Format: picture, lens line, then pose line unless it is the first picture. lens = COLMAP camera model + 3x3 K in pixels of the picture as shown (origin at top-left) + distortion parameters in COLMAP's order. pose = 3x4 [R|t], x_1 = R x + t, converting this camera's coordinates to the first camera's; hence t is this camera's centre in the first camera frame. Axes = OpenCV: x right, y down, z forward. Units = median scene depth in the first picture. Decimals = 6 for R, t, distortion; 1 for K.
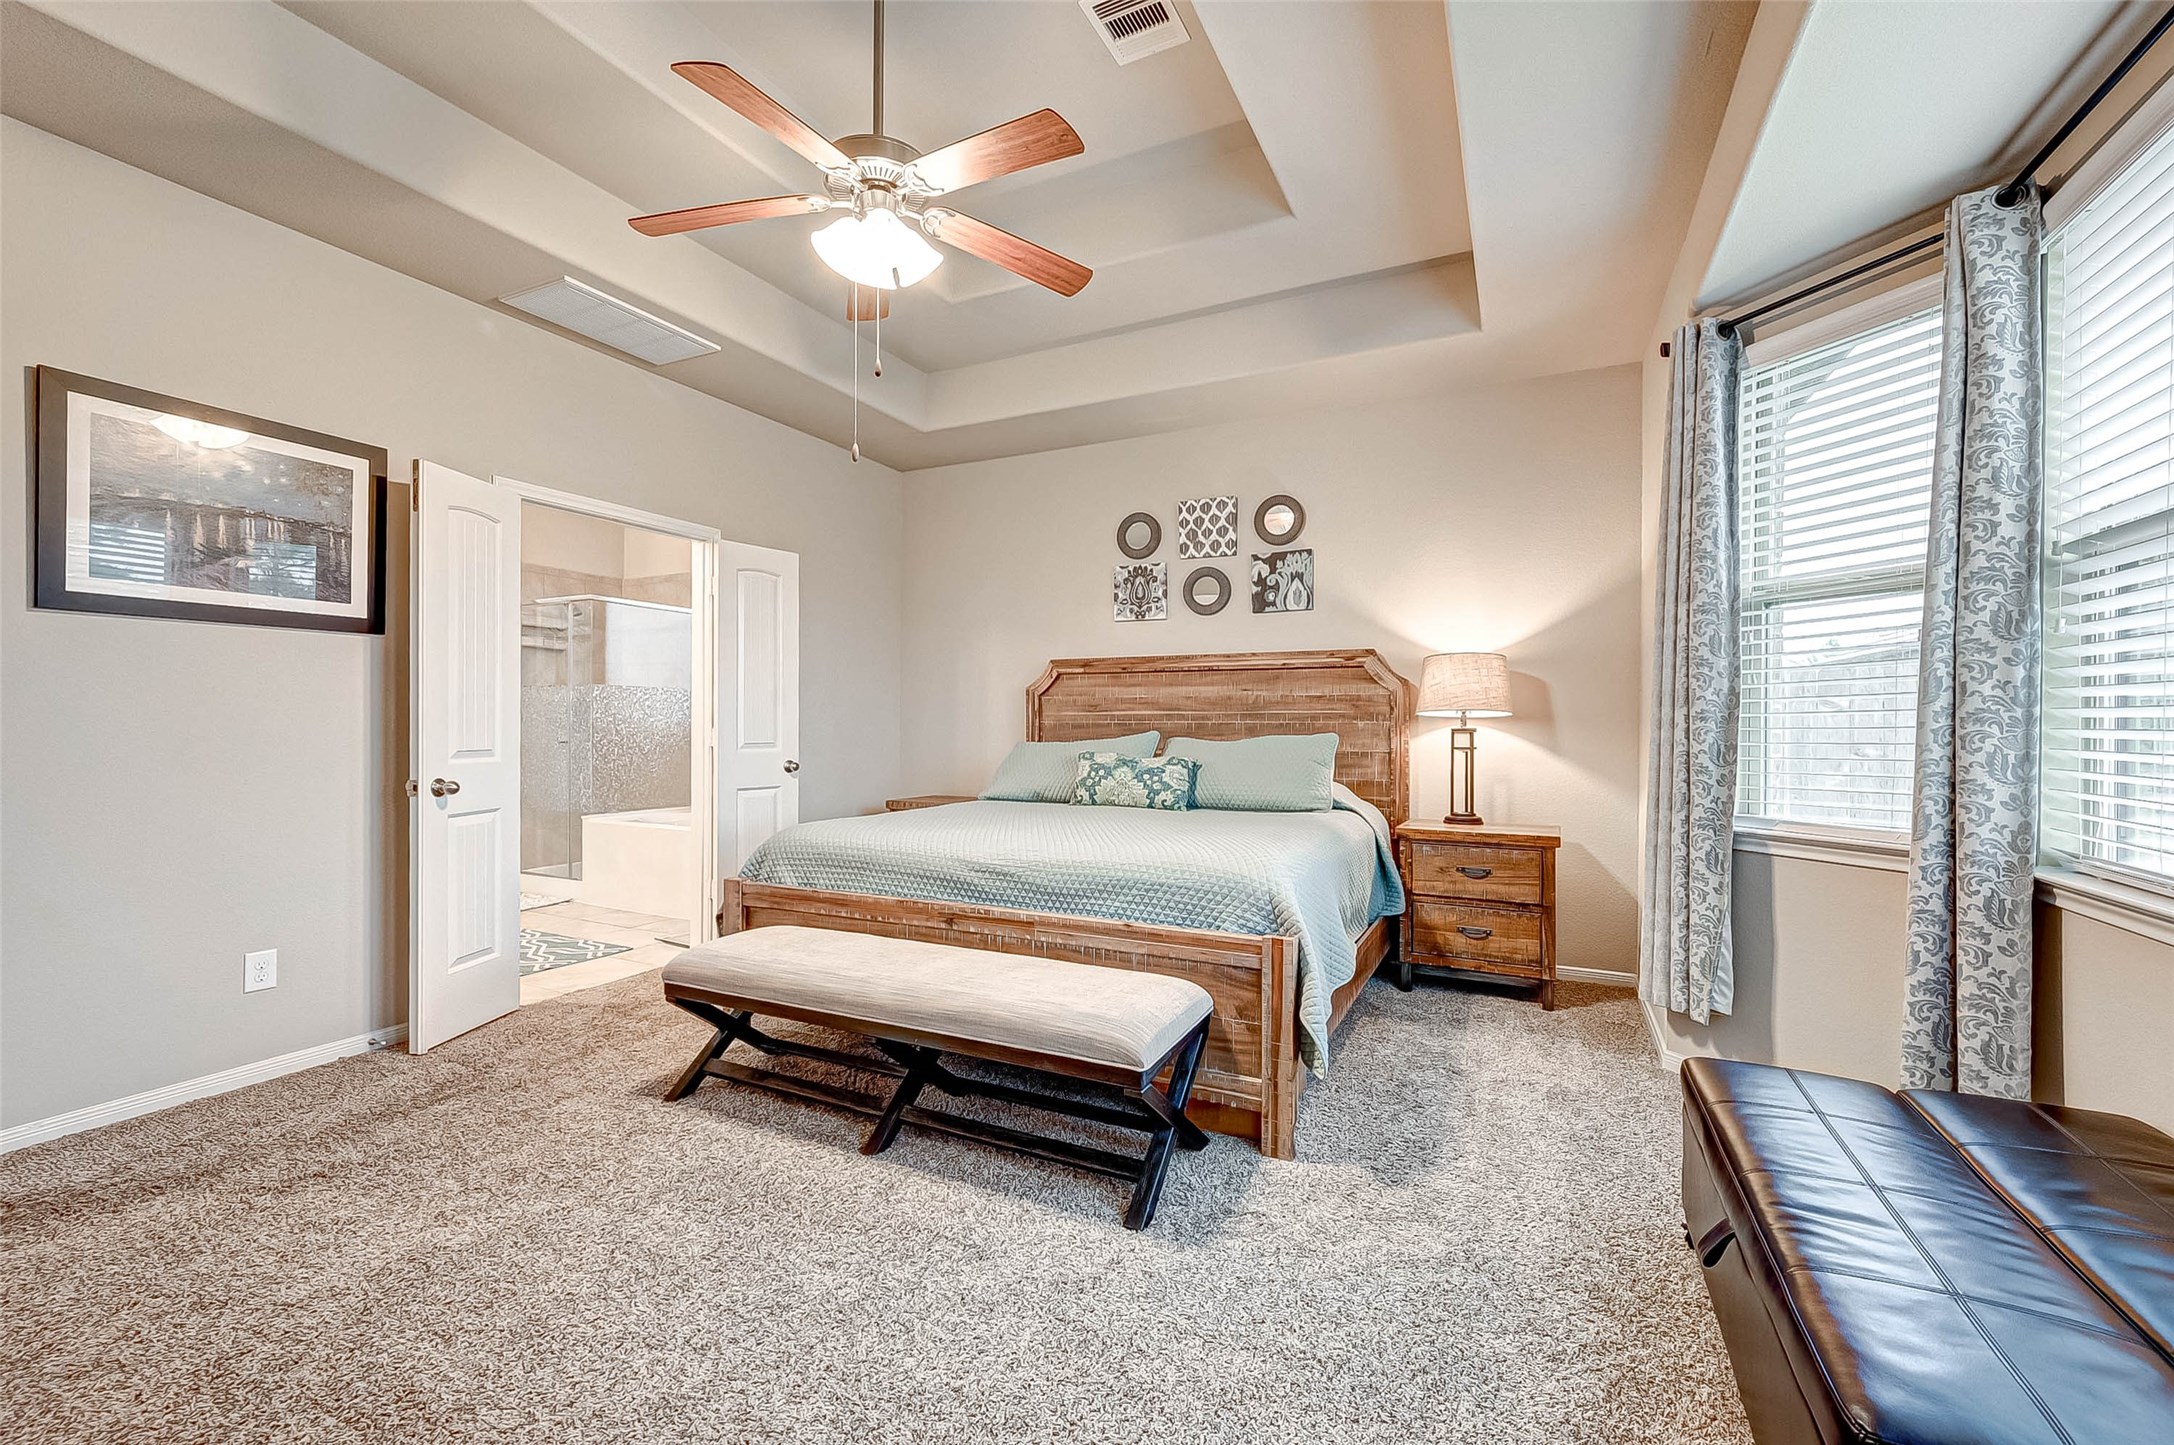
lens RADIAL K [[879.2, 0, 1097.3], [0, 879.2, 728.5], [0, 0, 1]] dist [0.003625, -0.000477]
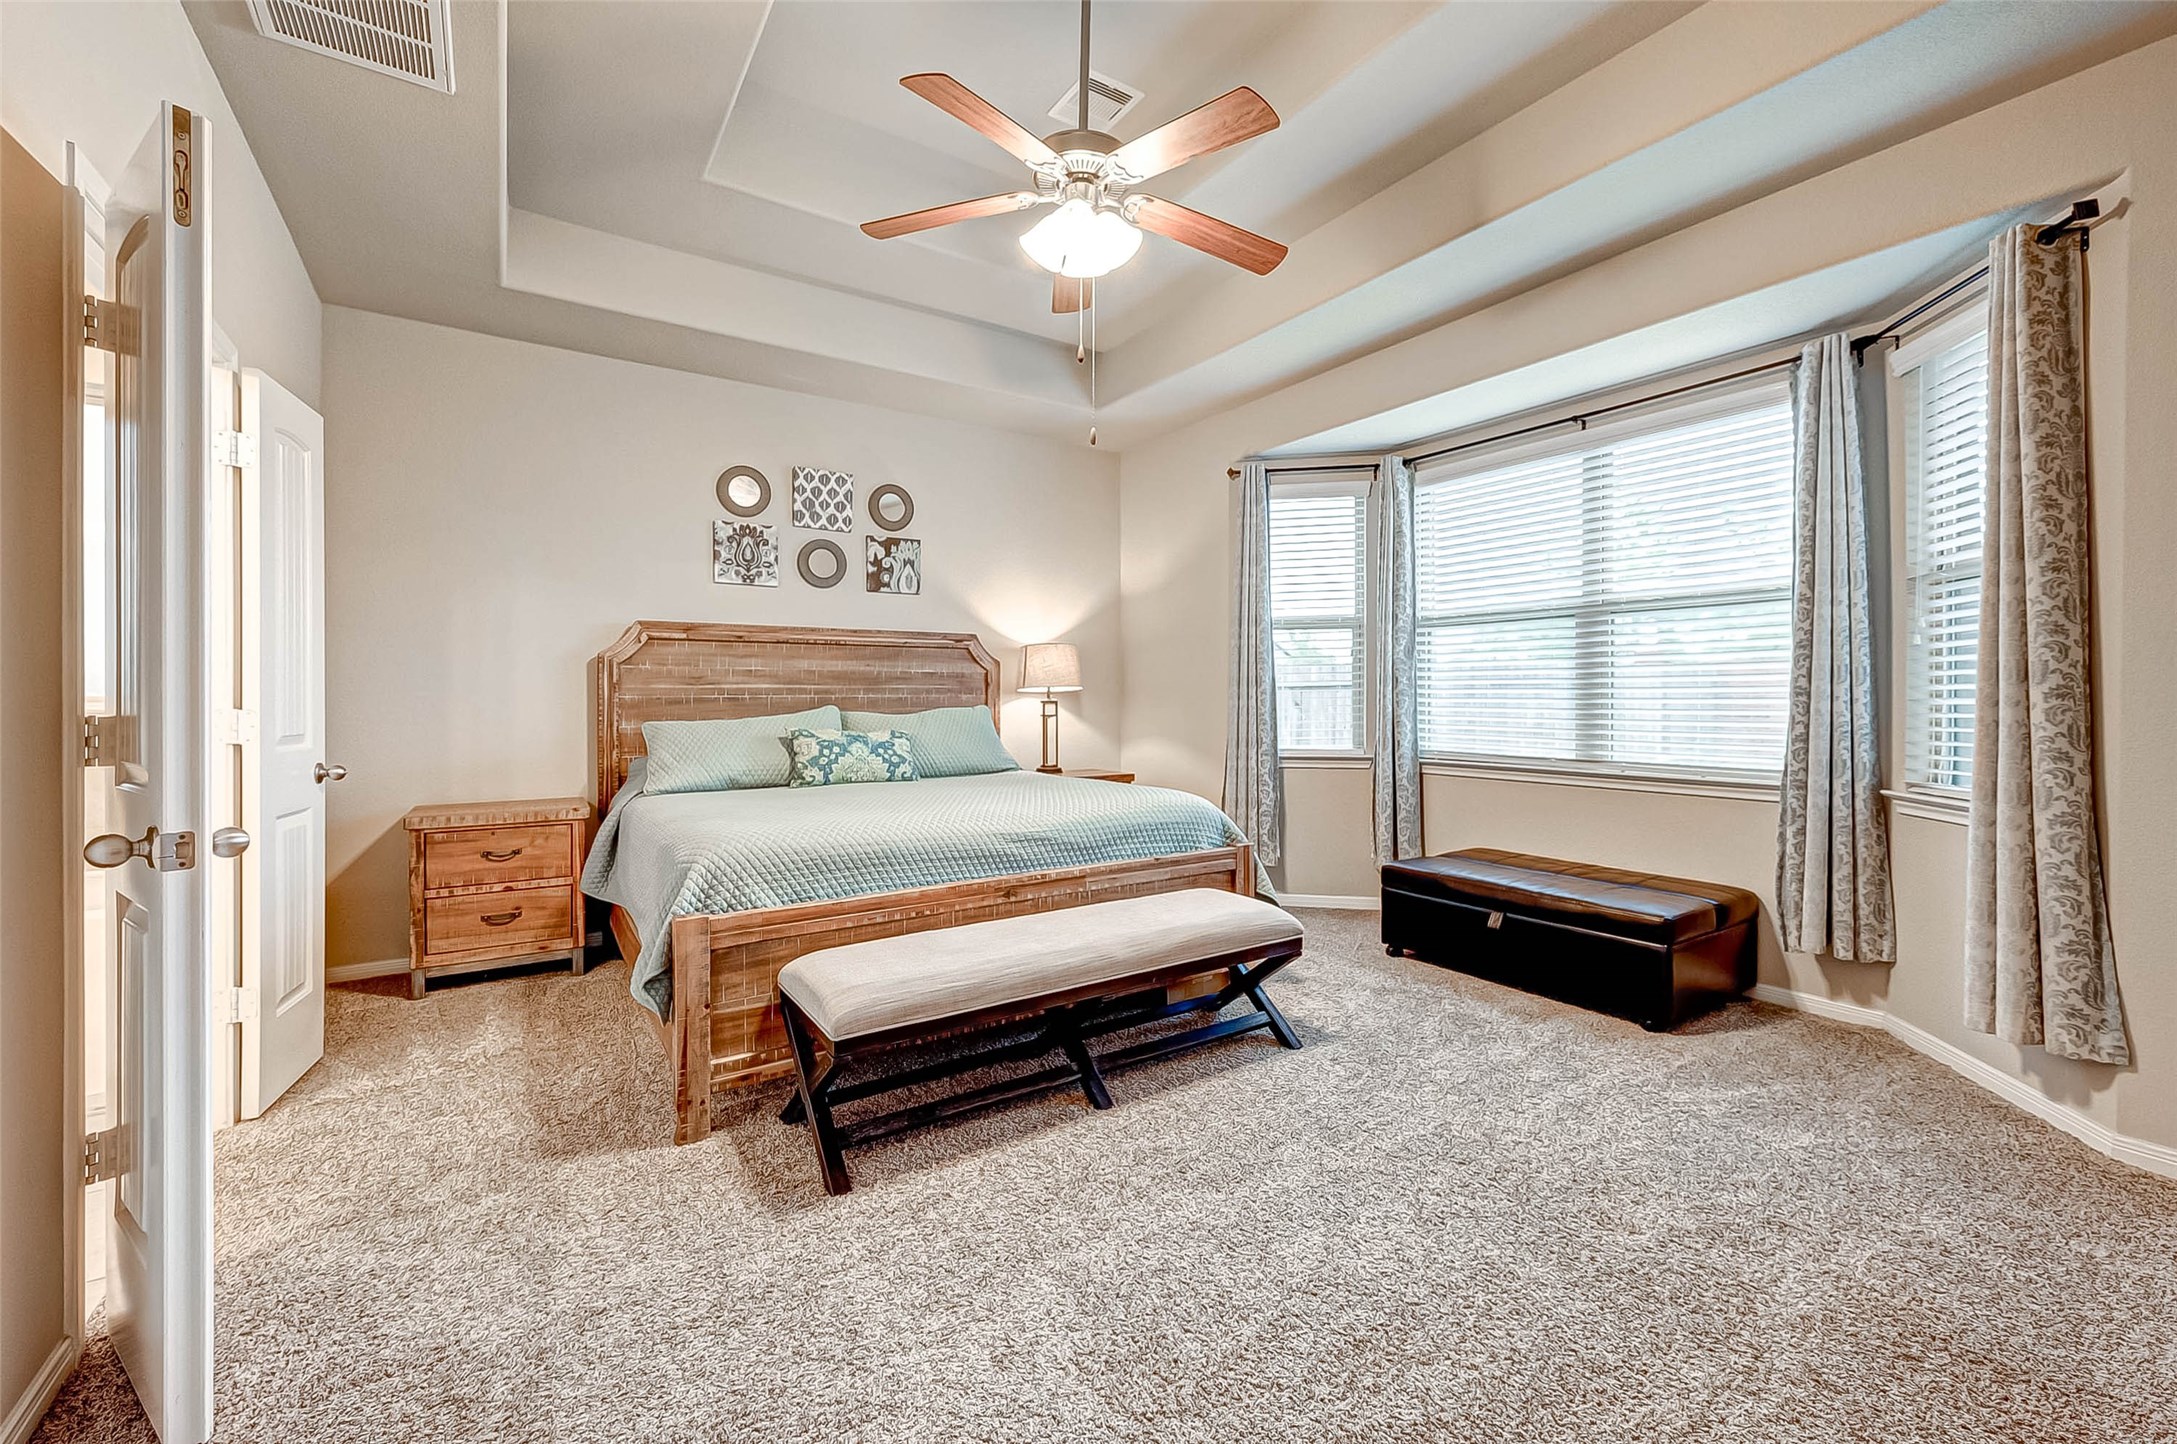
lens RADIAL K [[880.4, 0, 1095.6], [0, 880.4, 705.1], [0, 0, 1]] dist [0.003625, -0.000477]
pose [[0.504166, -0.011593, 0.863529, -0.601002], [0.008610, 0.999928, 0.008397, -0.003148], [-0.863564, 0.003201, 0.504229, 0.246637]]
